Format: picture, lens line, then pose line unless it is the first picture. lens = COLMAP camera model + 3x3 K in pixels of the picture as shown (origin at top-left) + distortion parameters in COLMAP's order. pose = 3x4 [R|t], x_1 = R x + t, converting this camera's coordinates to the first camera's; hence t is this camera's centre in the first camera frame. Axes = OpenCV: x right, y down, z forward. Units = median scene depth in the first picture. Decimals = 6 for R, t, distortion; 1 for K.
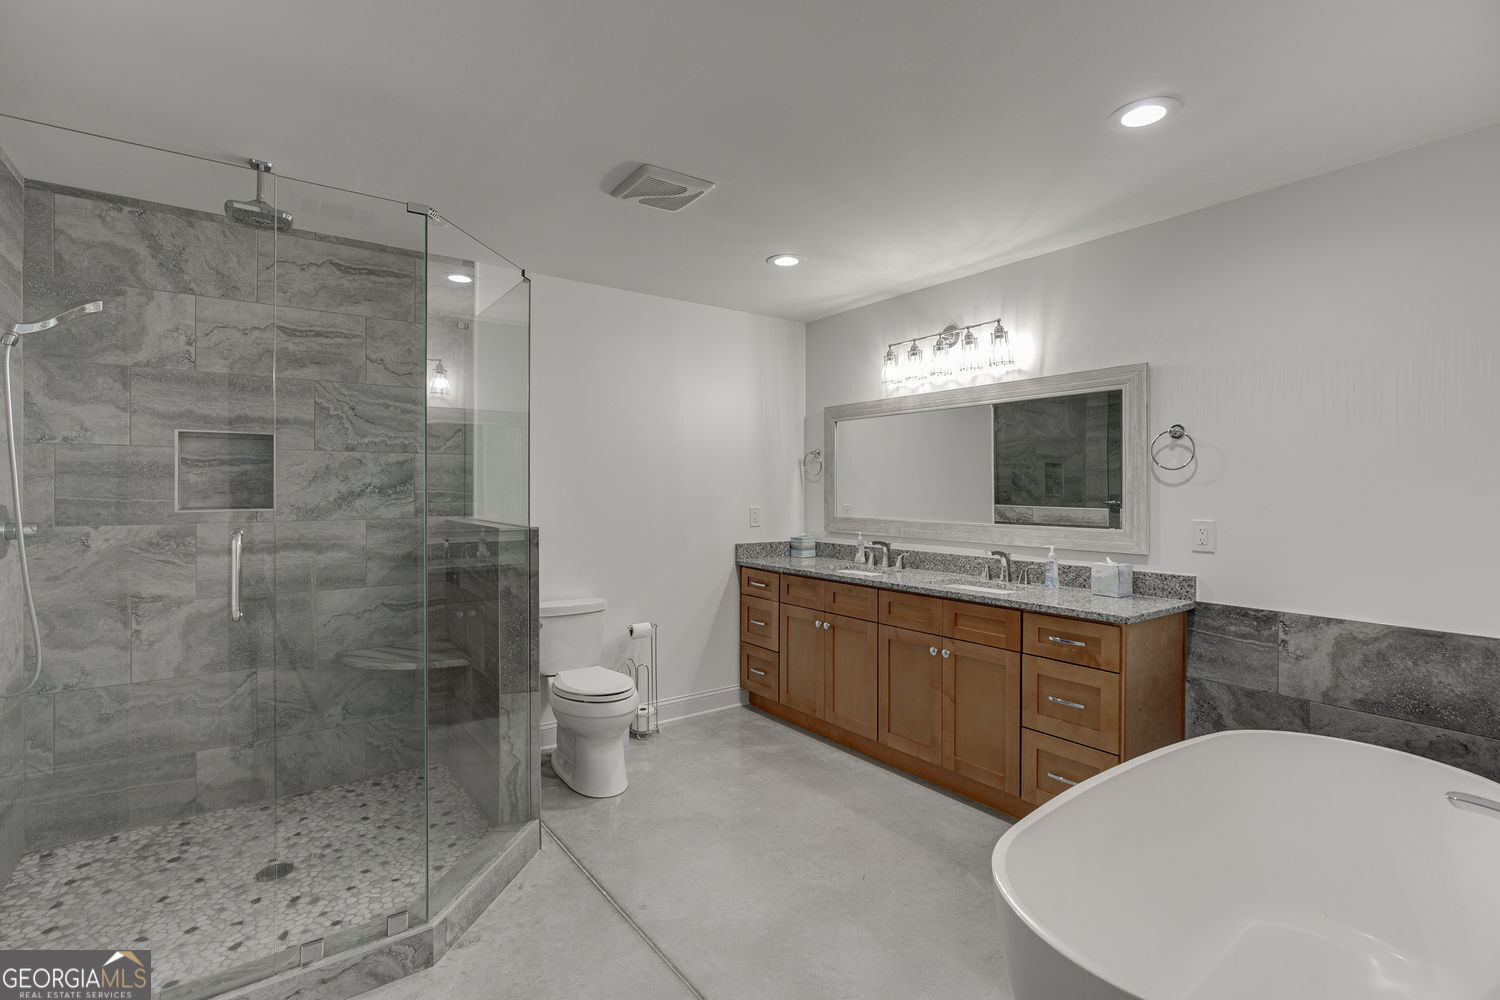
lens RADIAL K [[694.4, 0, 748.2], [0, 694.4, 481.4], [0, 0, 1]] dist [-0.001650, 0.001541]
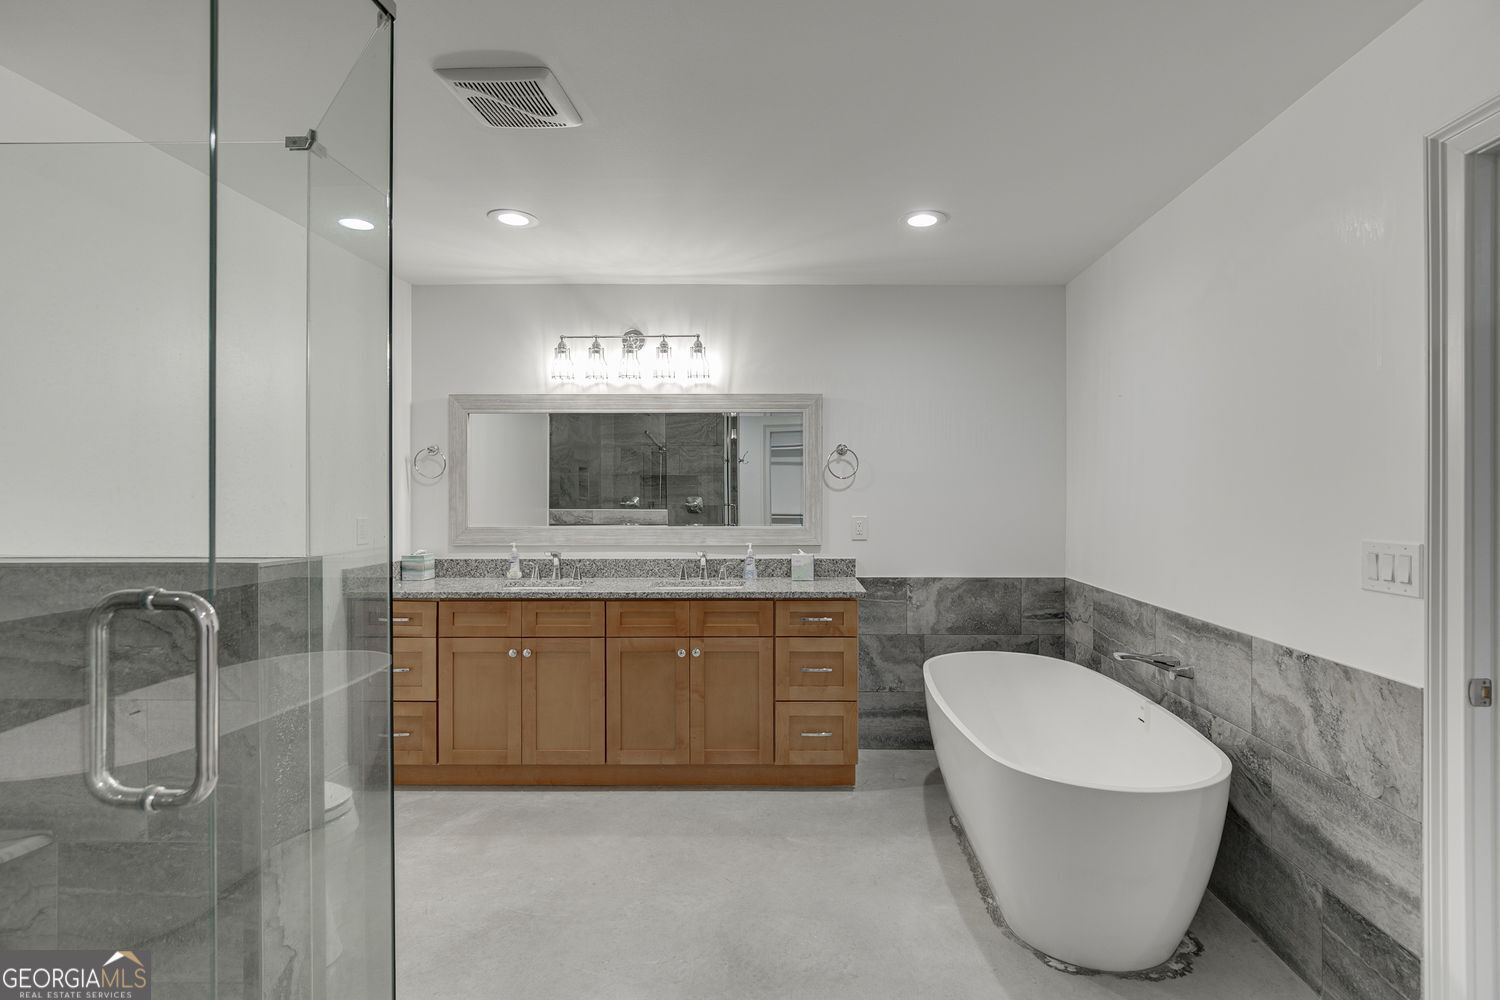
lens RADIAL K [[743.1, 0, 750.7], [0, 743.1, 487.1], [0, 0, 1]] dist [0.004632, -0.000731]
pose [[0.592334, 0.003559, 0.805685, -0.529193], [-0.007256, 0.999973, 0.000917, -0.000689], [-0.805660, -0.006389, 0.592344, 0.263614]]
